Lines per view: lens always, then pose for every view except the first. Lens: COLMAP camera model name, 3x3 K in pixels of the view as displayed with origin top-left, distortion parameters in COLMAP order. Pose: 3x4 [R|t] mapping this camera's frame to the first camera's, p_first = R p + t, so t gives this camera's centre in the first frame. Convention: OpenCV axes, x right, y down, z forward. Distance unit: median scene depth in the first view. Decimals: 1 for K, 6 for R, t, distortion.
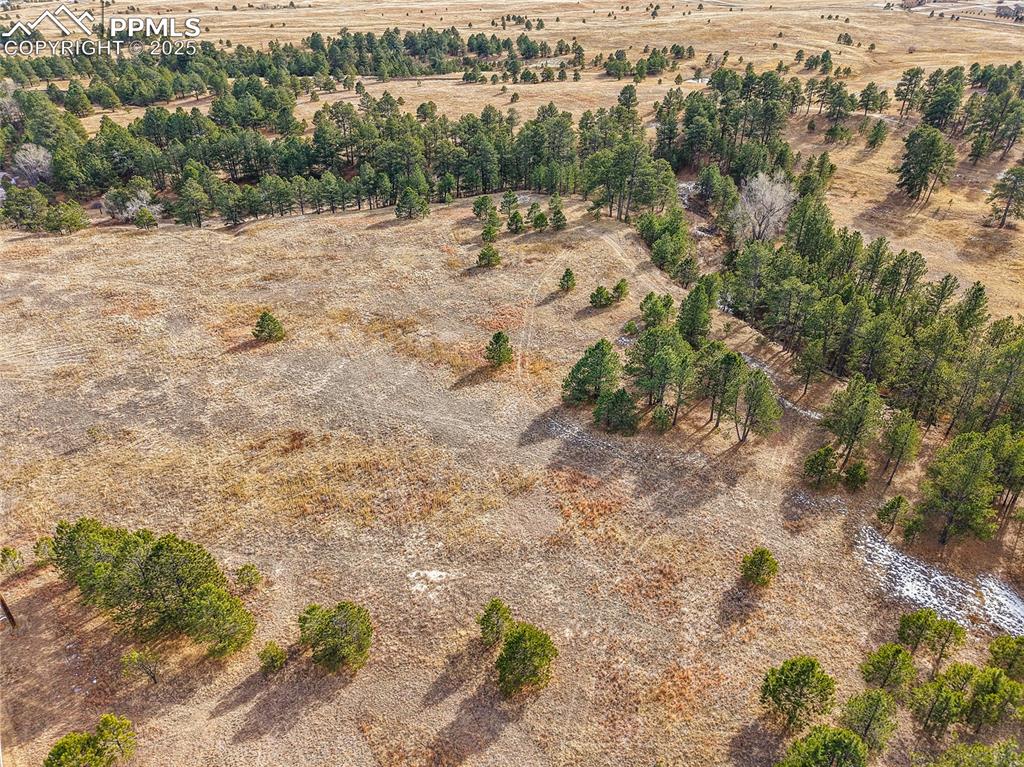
lens RADIAL K [[687.9, 0, 508.4], [0, 687.9, 383.3], [0, 0, 1]] dist [0.036391, -0.040241]
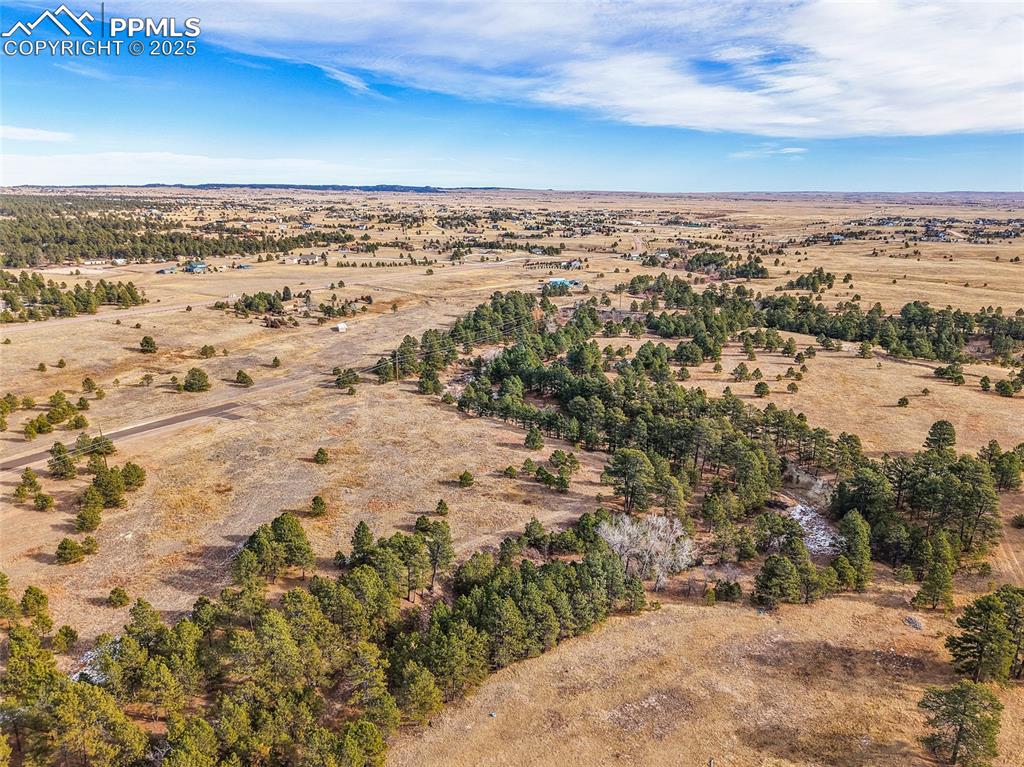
lens RADIAL K [[701.0, 0, 512.0], [0, 701.0, 383.5], [0, 0, 1]] dist [0.059227, -0.090017]
pose [[0.417307, 0.235814, -0.877637, 0.834523], [-0.469104, 0.883028, 0.014208, -0.287685], [0.778329, 0.405774, 0.479115, 0.206941]]
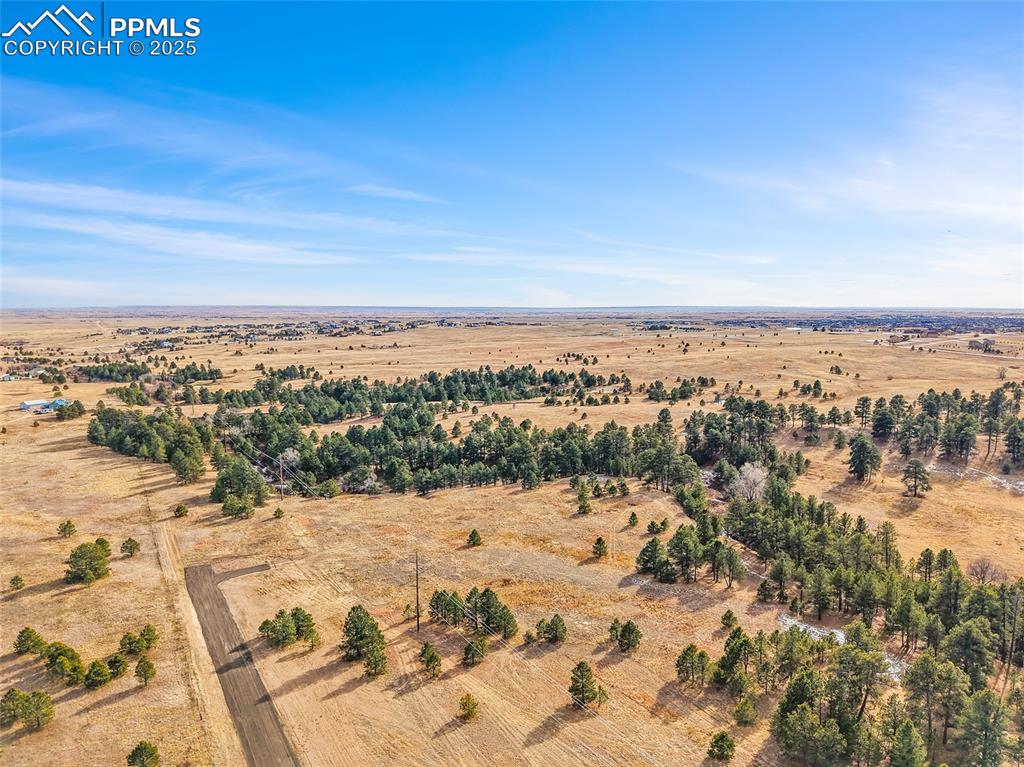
lens RADIAL K [[701.0, 0, 512.0], [0, 701.0, 383.5], [0, 0, 1]] dist [0.059227, -0.090017]
pose [[0.997870, -0.009301, -0.064573, -0.063393], [-0.018237, 0.910557, -0.412982, 0.172141], [0.062638, 0.413280, 0.908447, -0.479090]]
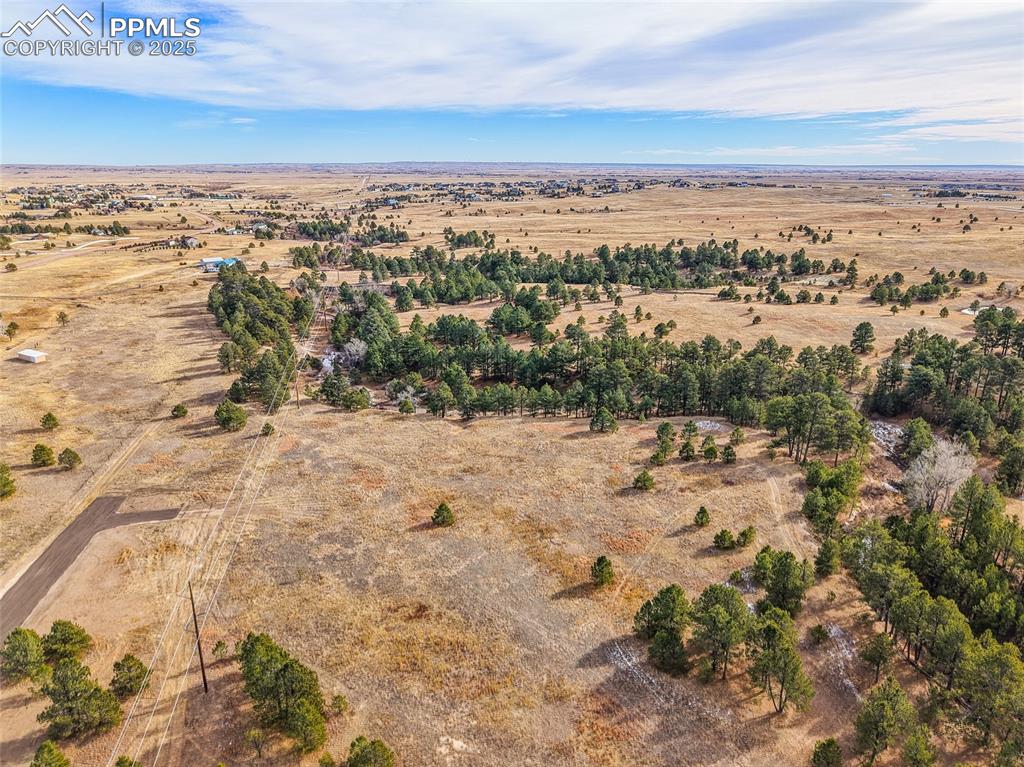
lens RADIAL K [[701.0, 0, 512.0], [0, 701.0, 383.5], [0, 0, 1]] dist [0.059227, -0.090017]
pose [[0.912132, 0.112231, -0.394232, 0.144799], [-0.201389, 0.960401, -0.192544, -0.047772], [0.357011, 0.255020, 0.898615, -0.115926]]
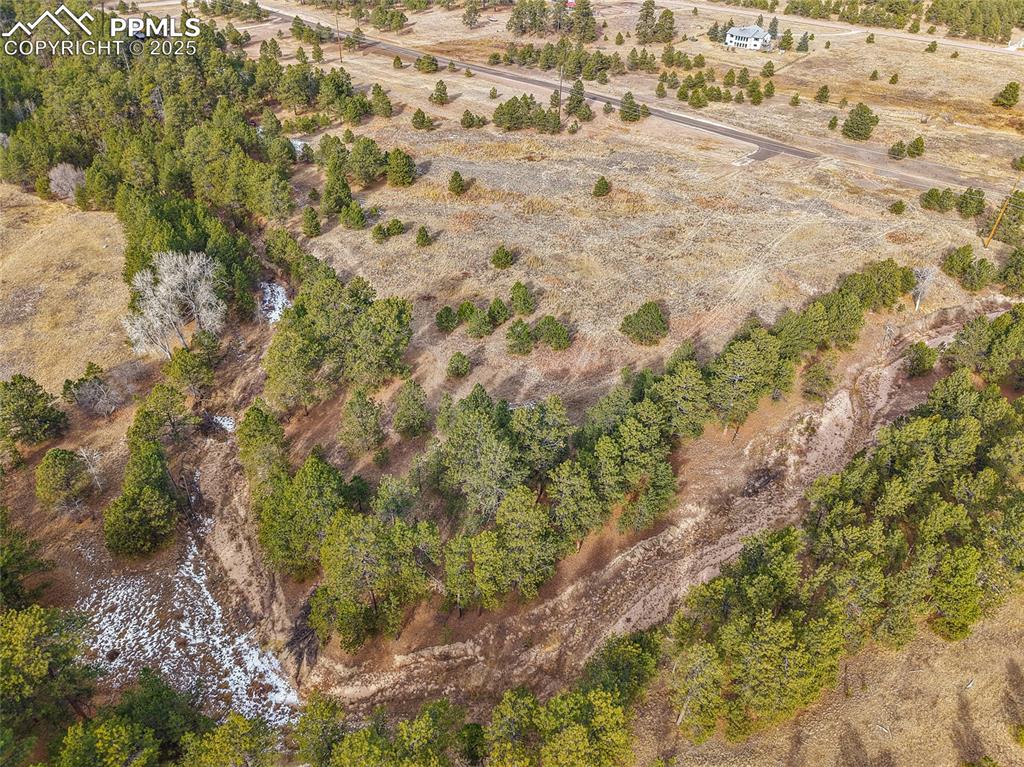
lens RADIAL K [[709.0, 0, 516.6], [0, 709.0, 382.2], [0, 0, 1]] dist [0.007192, 0.005148]
pose [[-0.970334, 0.112537, -0.213979, 0.135181], [-0.152494, 0.401914, 0.902890, -0.730533], [0.187610, 0.908736, -0.372829, 1.067059]]
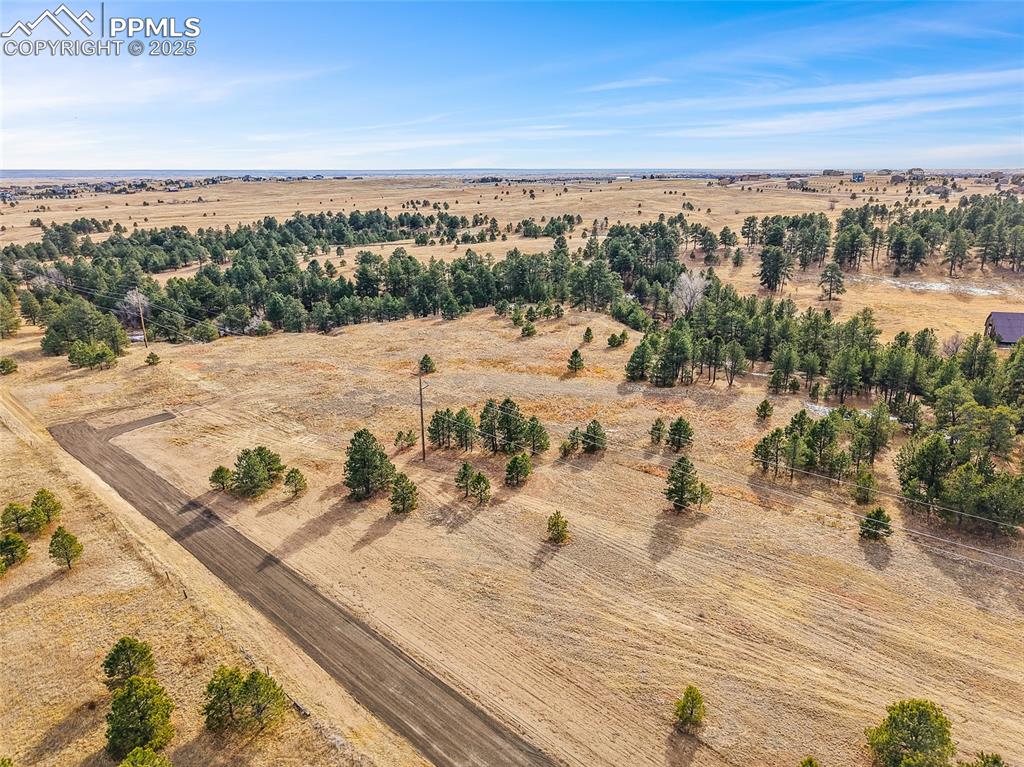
lens RADIAL K [[701.0, 0, 512.0], [0, 701.0, 383.5], [0, 0, 1]] dist [0.059227, -0.090017]
pose [[0.979183, -0.081072, 0.186088, -0.243714], [0.123005, 0.966265, -0.226279, 0.184149], [-0.161466, 0.244459, 0.956122, -0.289513]]
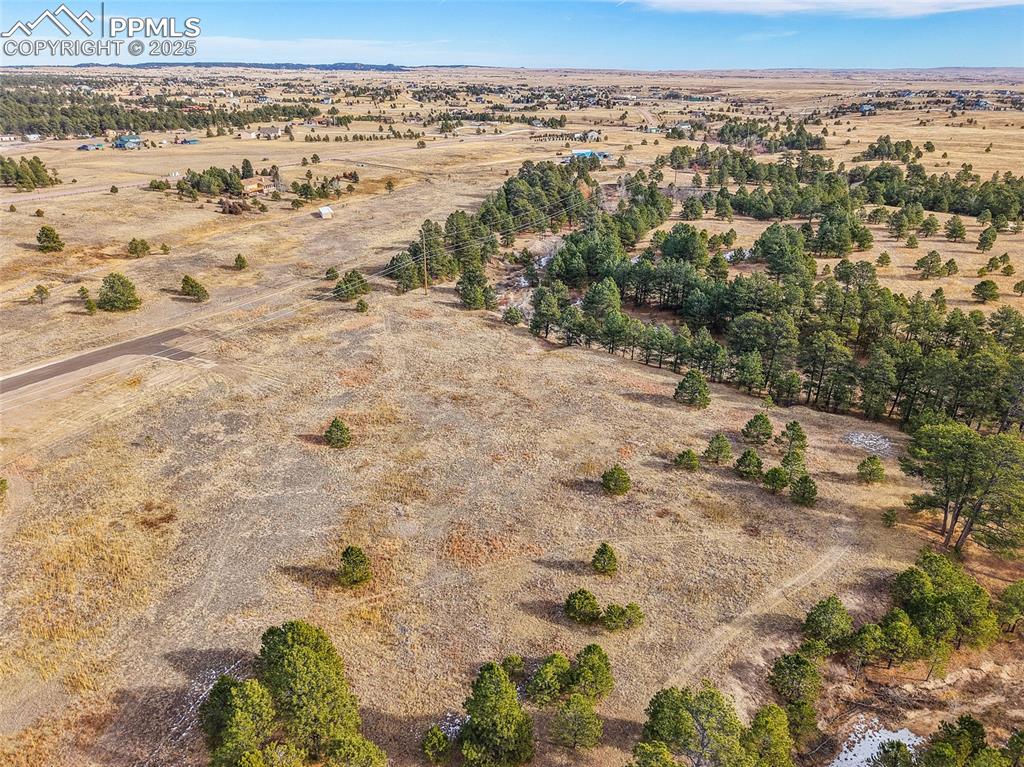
lens RADIAL K [[709.0, 0, 516.6], [0, 709.0, 382.2], [0, 0, 1]] dist [0.007192, 0.005148]
pose [[0.461153, 0.350255, -0.815266, 0.352292], [-0.453051, 0.882949, 0.123066, -0.221352], [0.762943, 0.312605, 0.565858, 0.300118]]
